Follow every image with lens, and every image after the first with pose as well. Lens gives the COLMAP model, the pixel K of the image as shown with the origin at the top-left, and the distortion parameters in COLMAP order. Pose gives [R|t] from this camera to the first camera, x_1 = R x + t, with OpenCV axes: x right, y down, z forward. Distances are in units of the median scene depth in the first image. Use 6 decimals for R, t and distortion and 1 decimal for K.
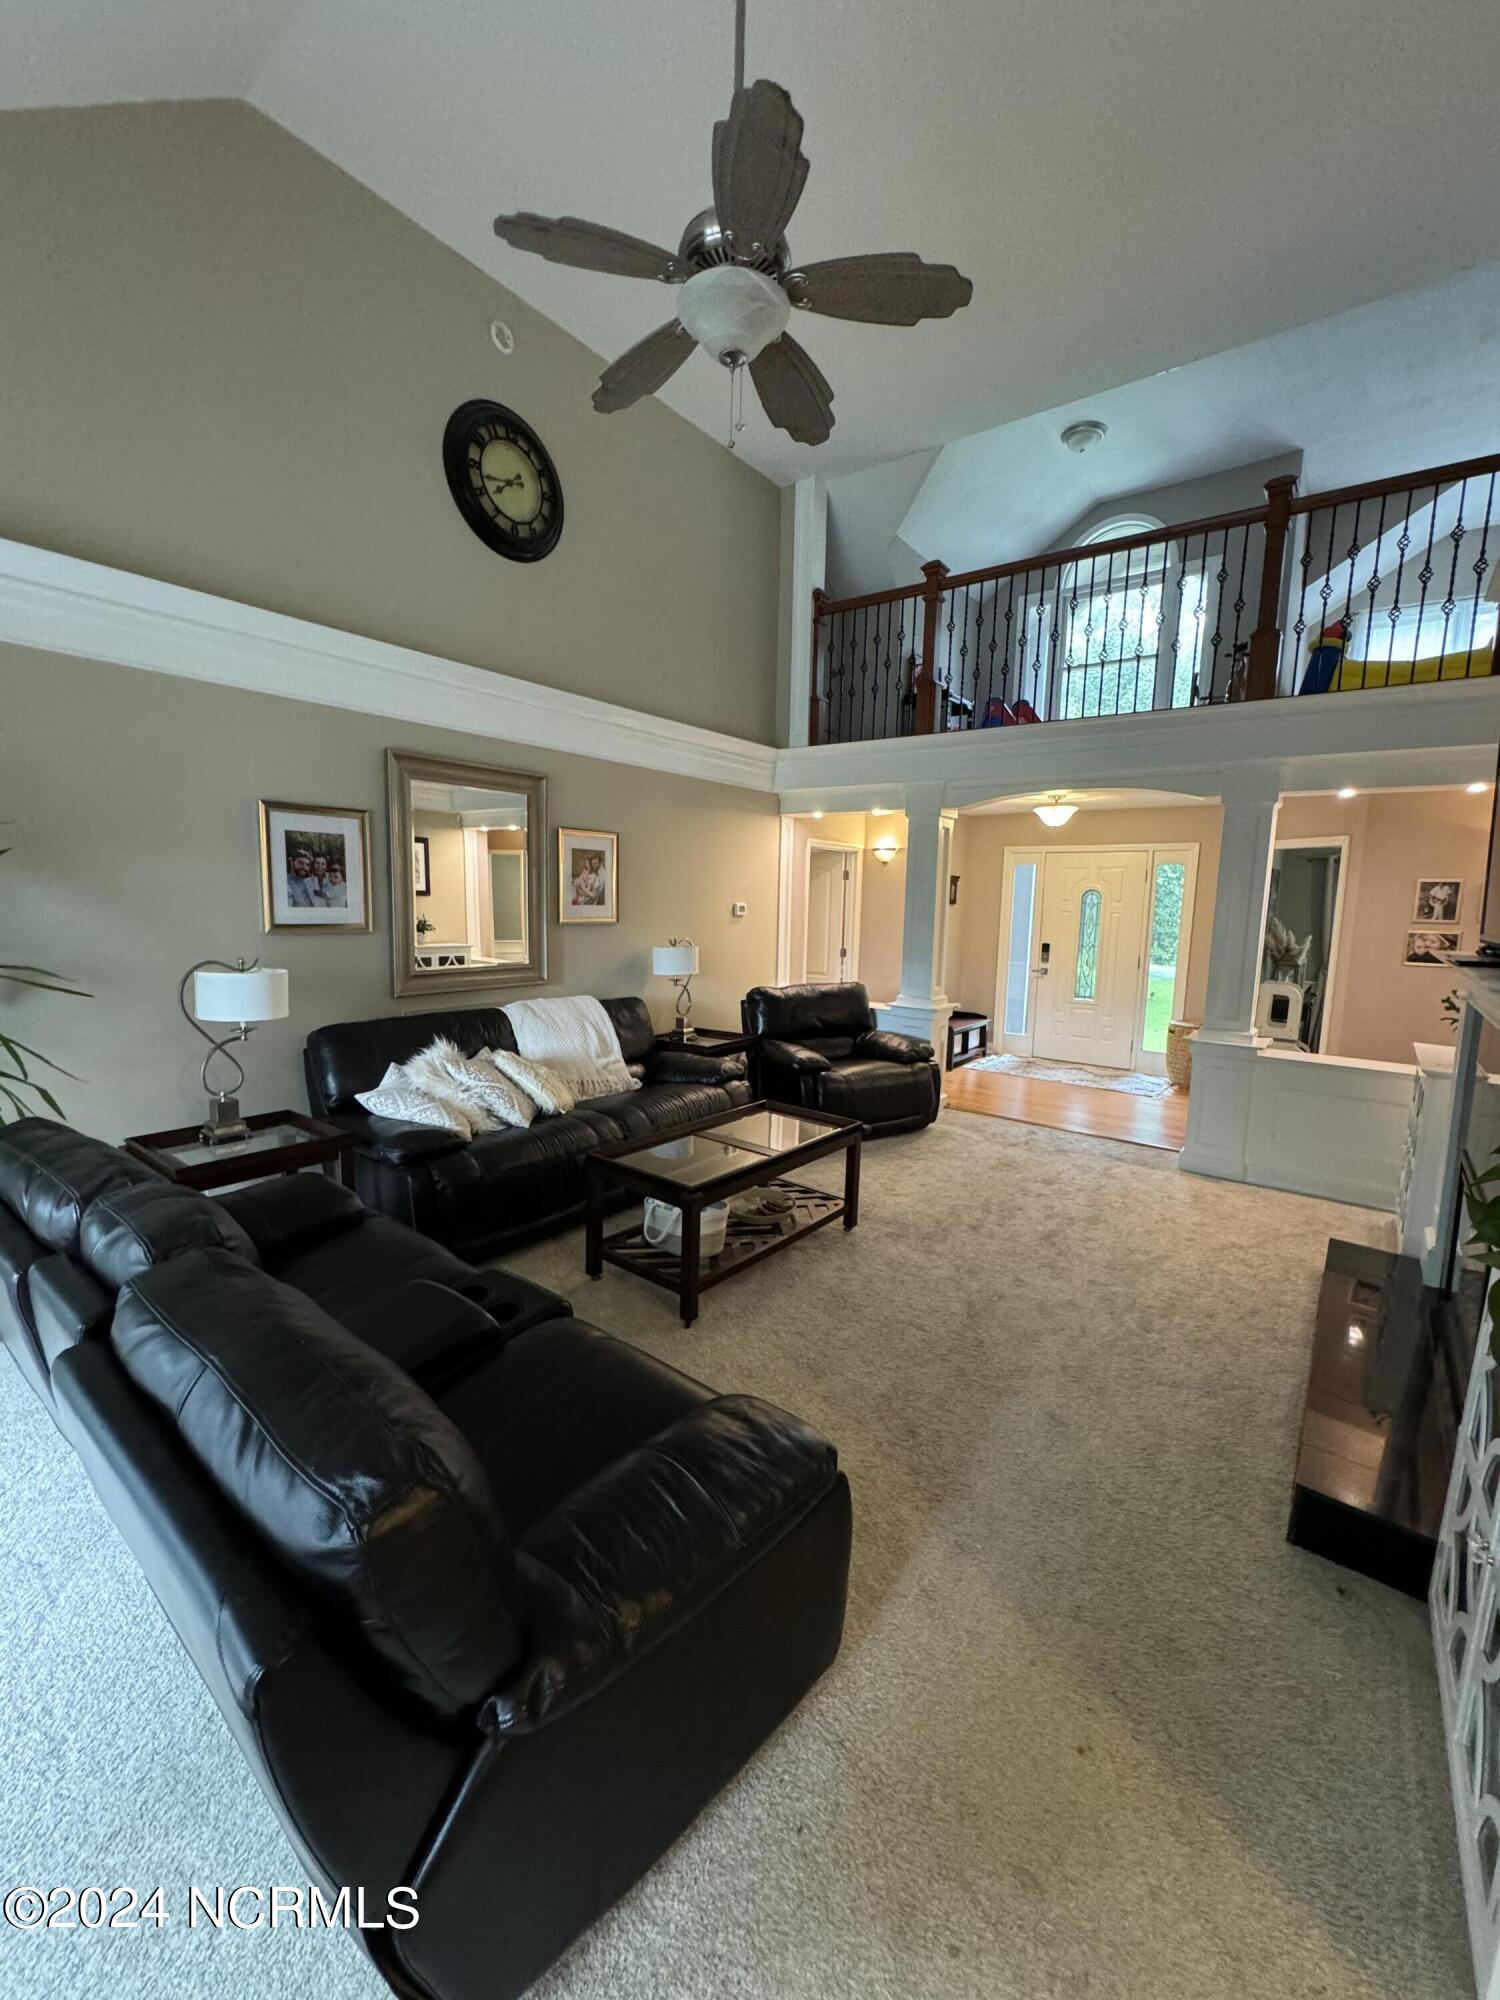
lens RADIAL K [[797.6, 0, 778.9], [0, 797.6, 1008.9], [0, 0, 1]] dist [-0.002633, 0.000355]
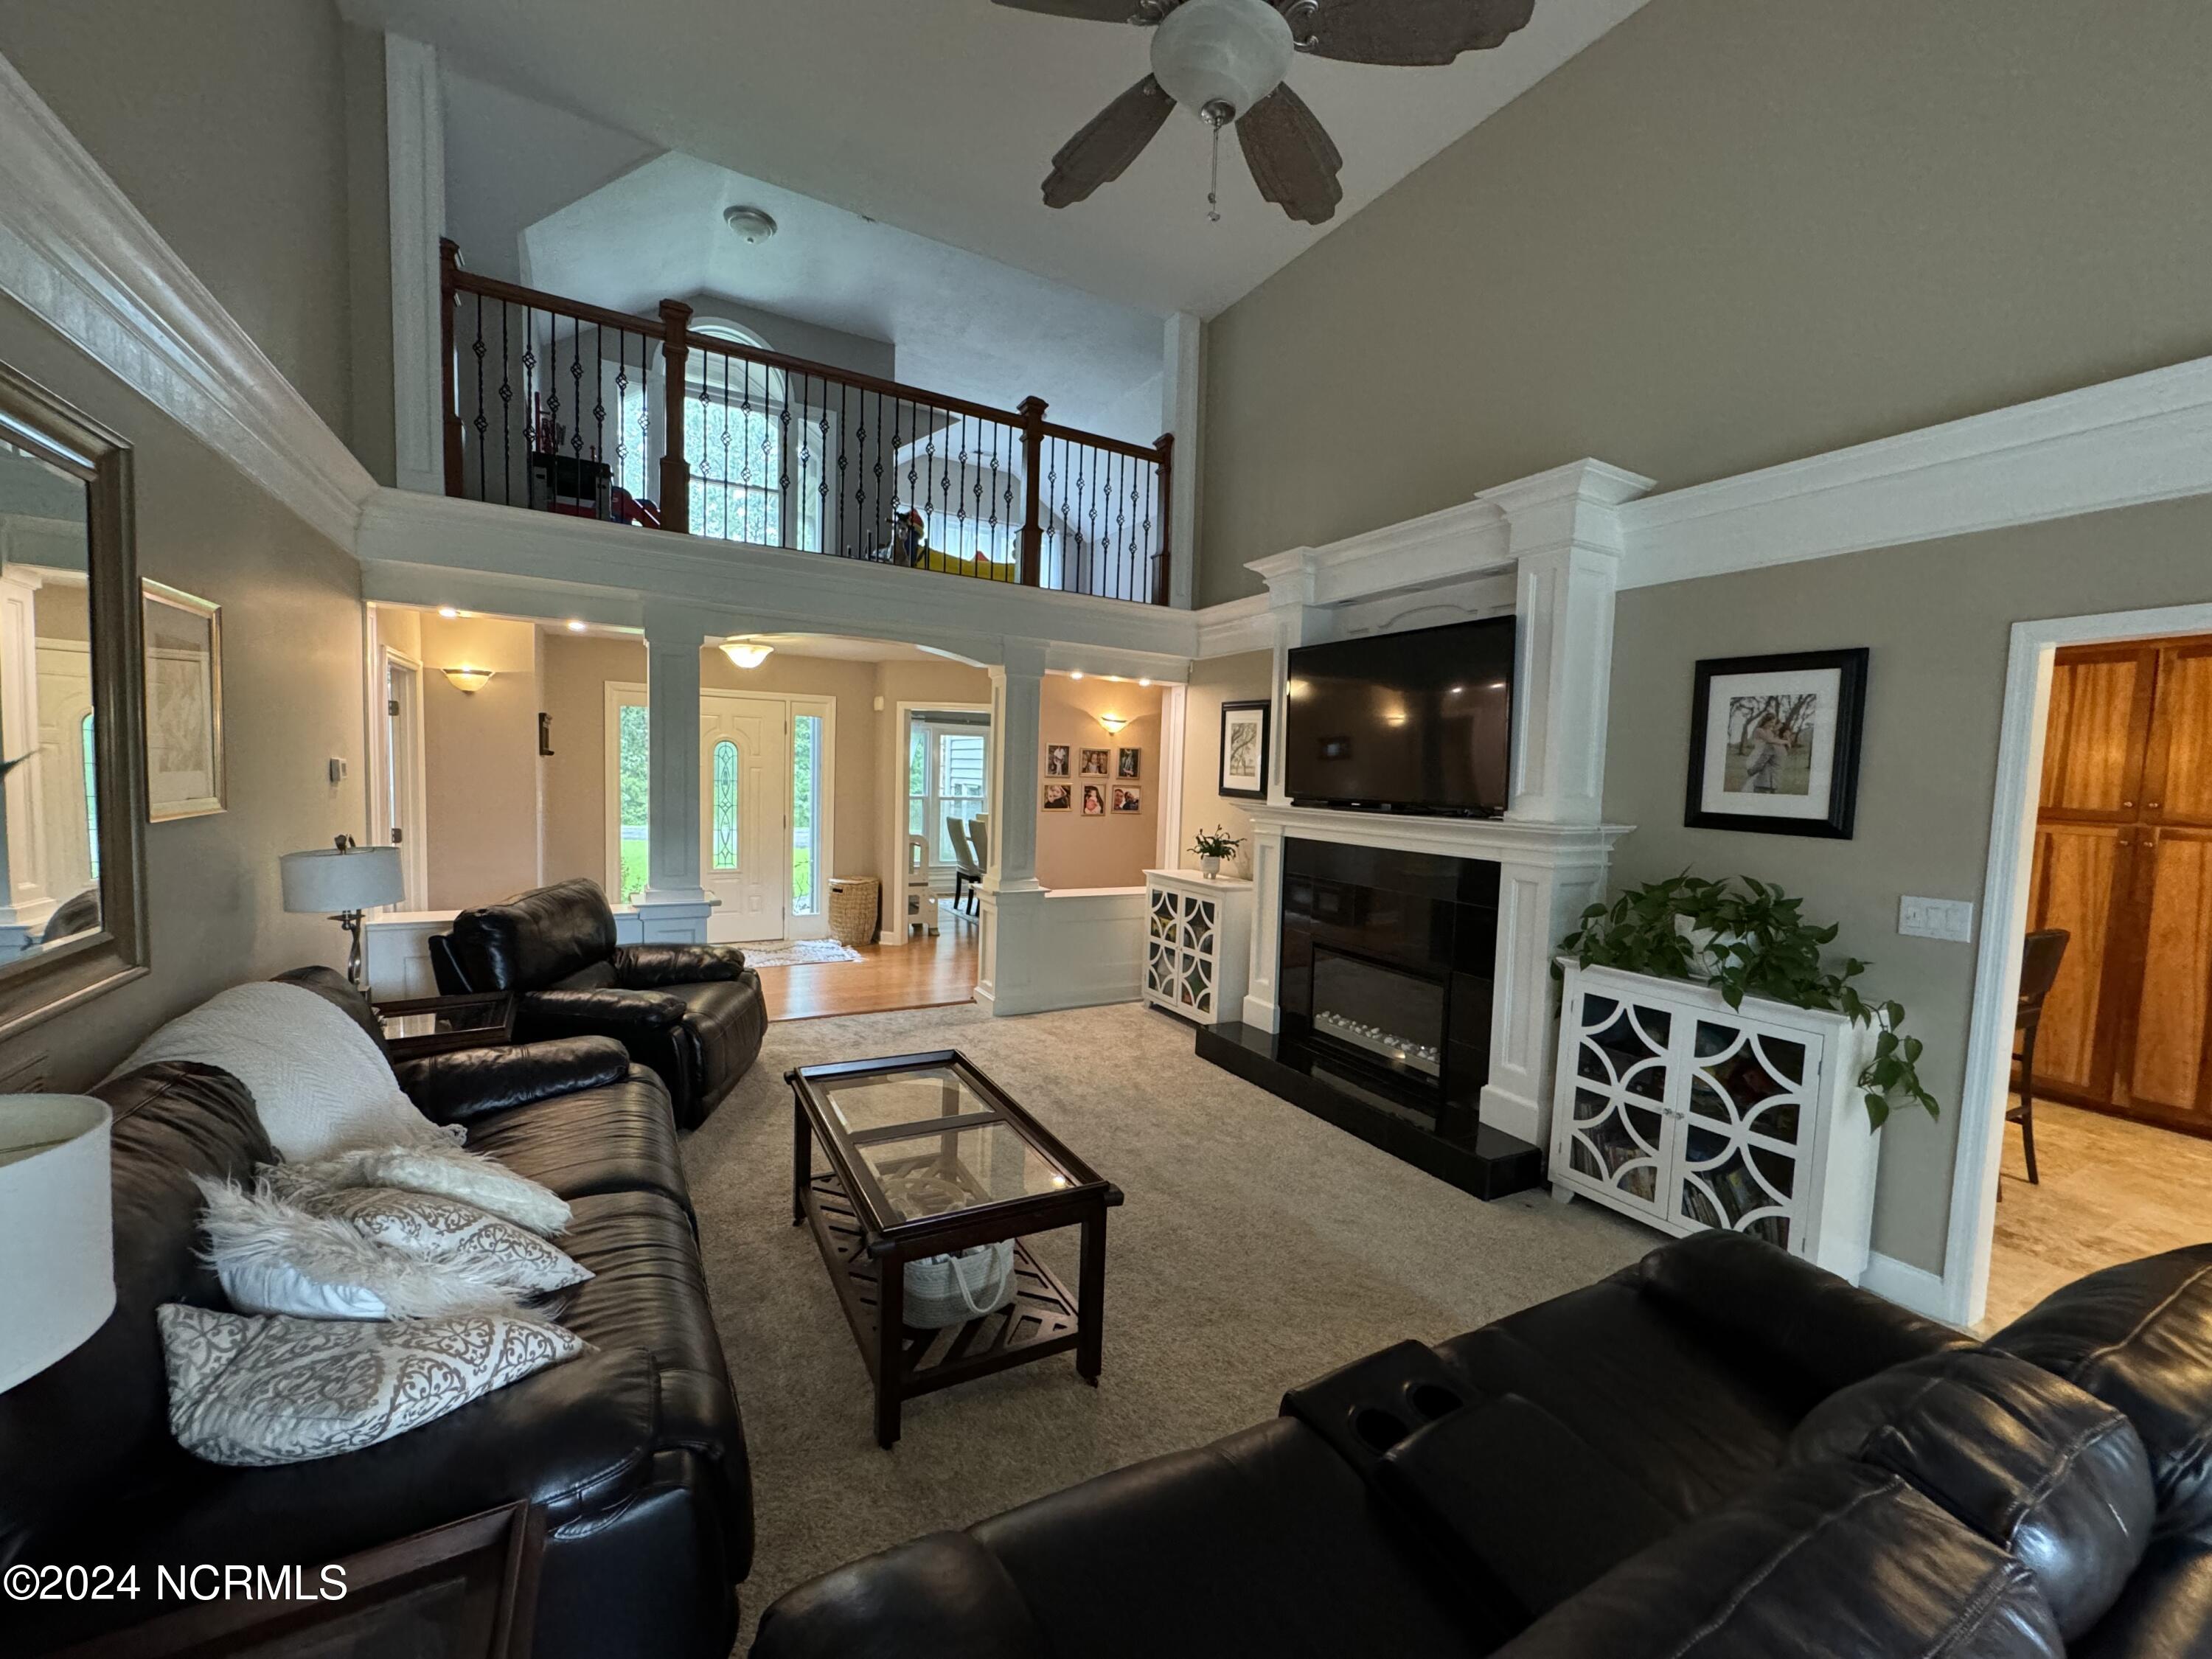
lens RADIAL K [[880.3, 0, 1106.0], [0, 880.3, 829.5], [0, 0, 1]] dist [-0.000719, -0.000898]
pose [[0.407177, -0.071255, 0.910566, -0.447825], [0.097262, 0.994666, 0.034344, -0.065676], [-0.908156, 0.074580, 0.411935, 0.352109]]
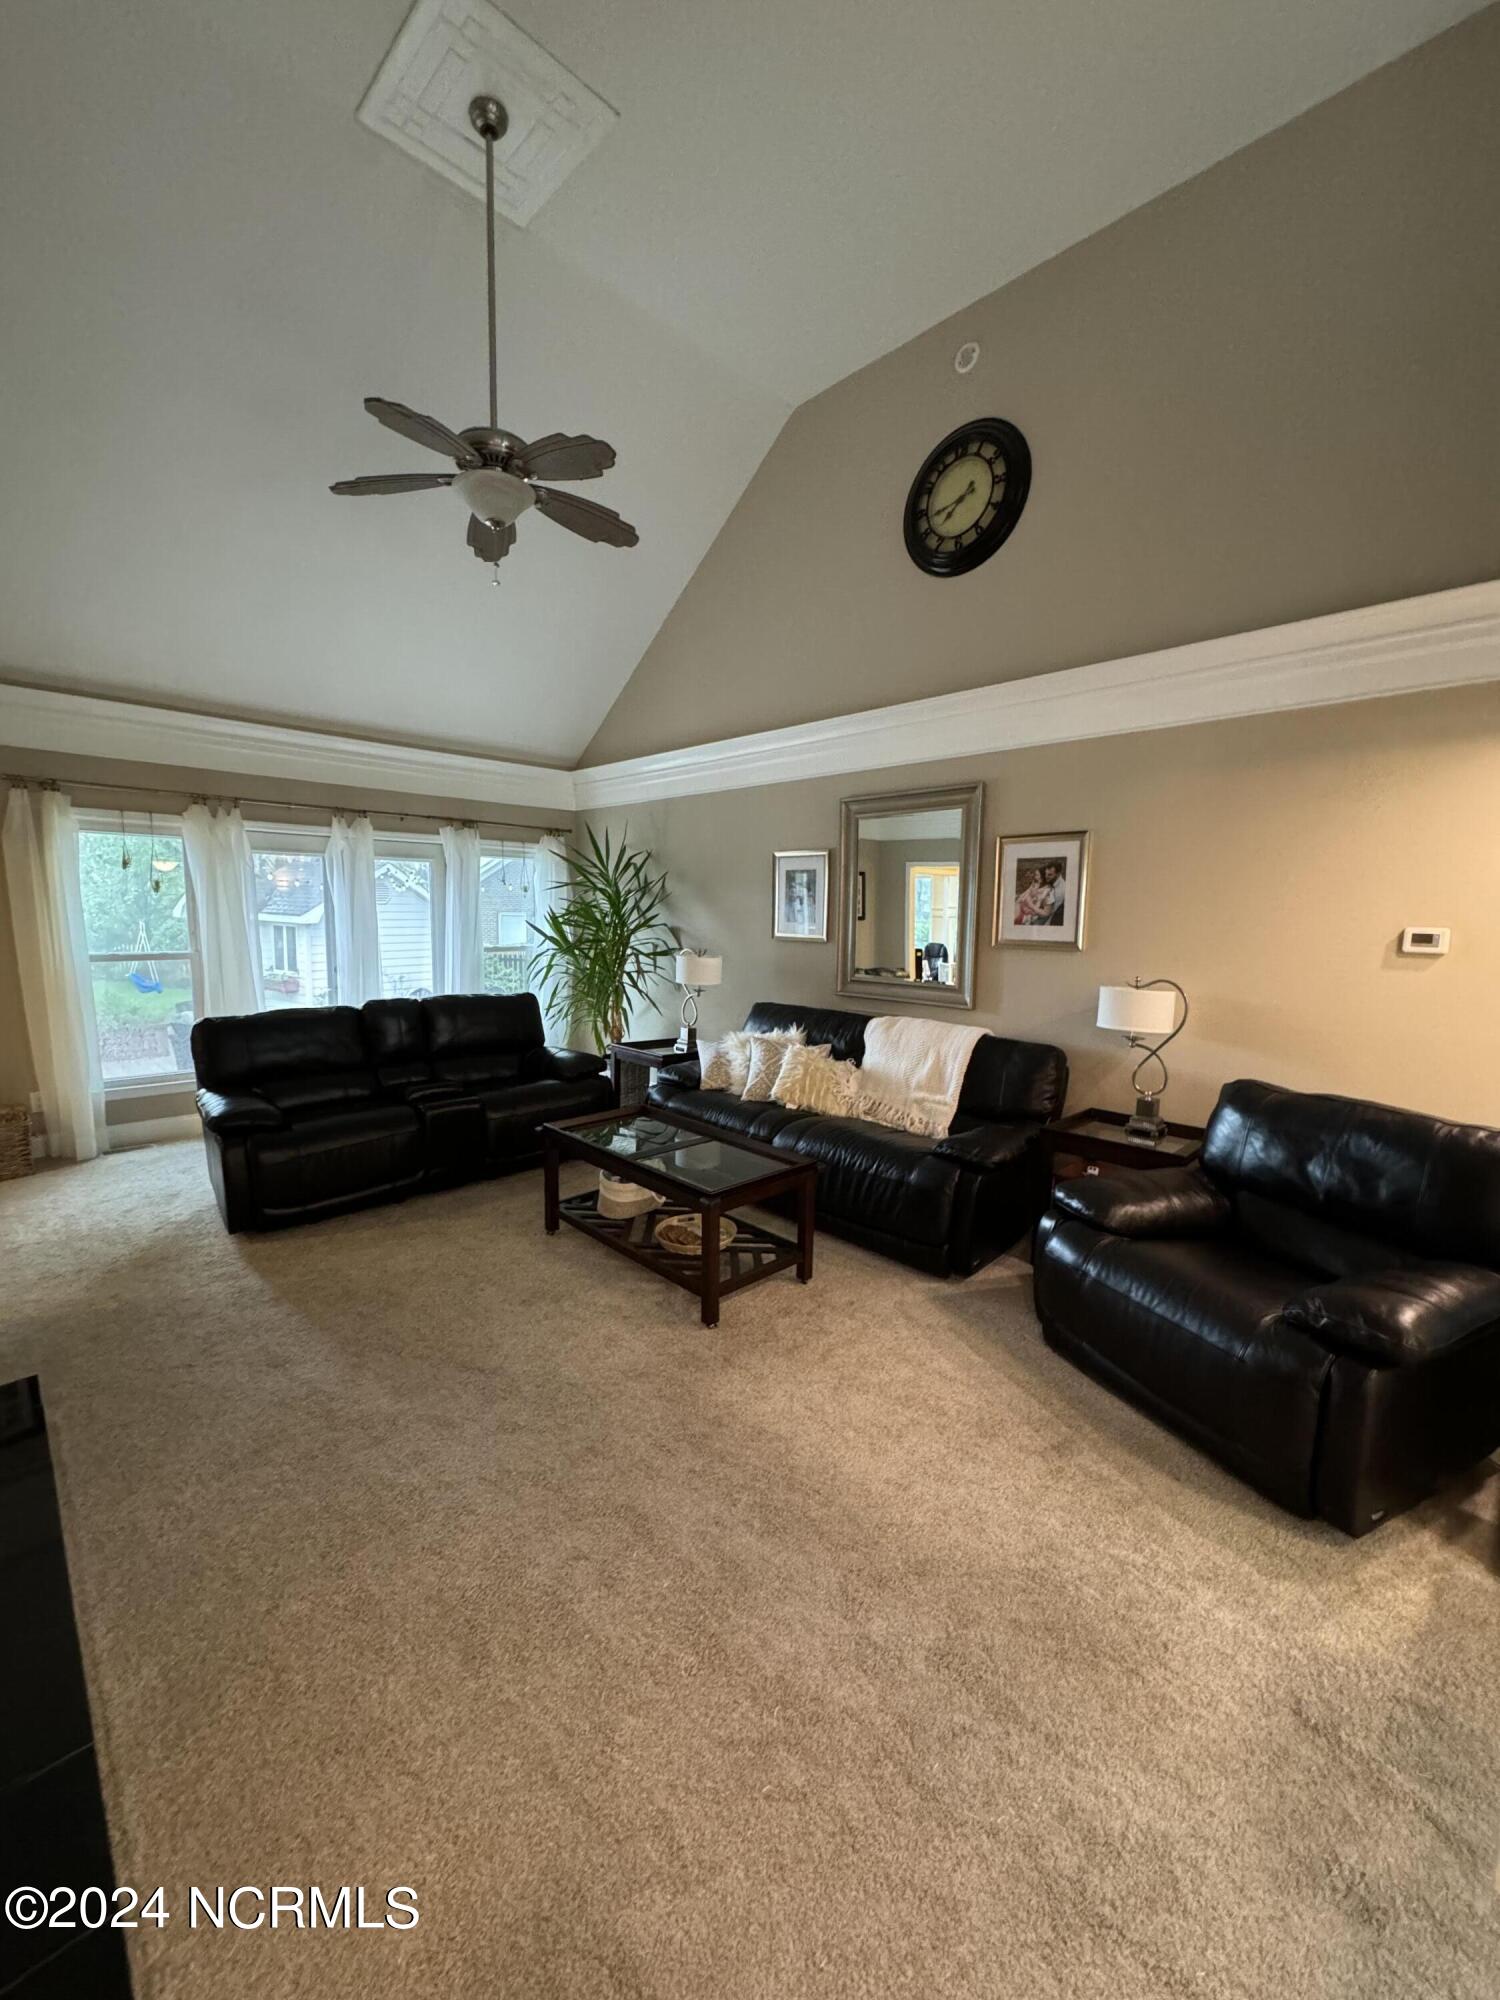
lens RADIAL K [[790.2, 0, 746.3], [0, 790.2, 1000.8], [0, 0, 1]] dist [0.000103, 0.000109]
pose [[-0.149943, 0.108217, -0.982754, 0.624947], [-0.138357, 0.981914, 0.129234, -0.116130], [0.978966, 0.155349, -0.132259, 0.818911]]
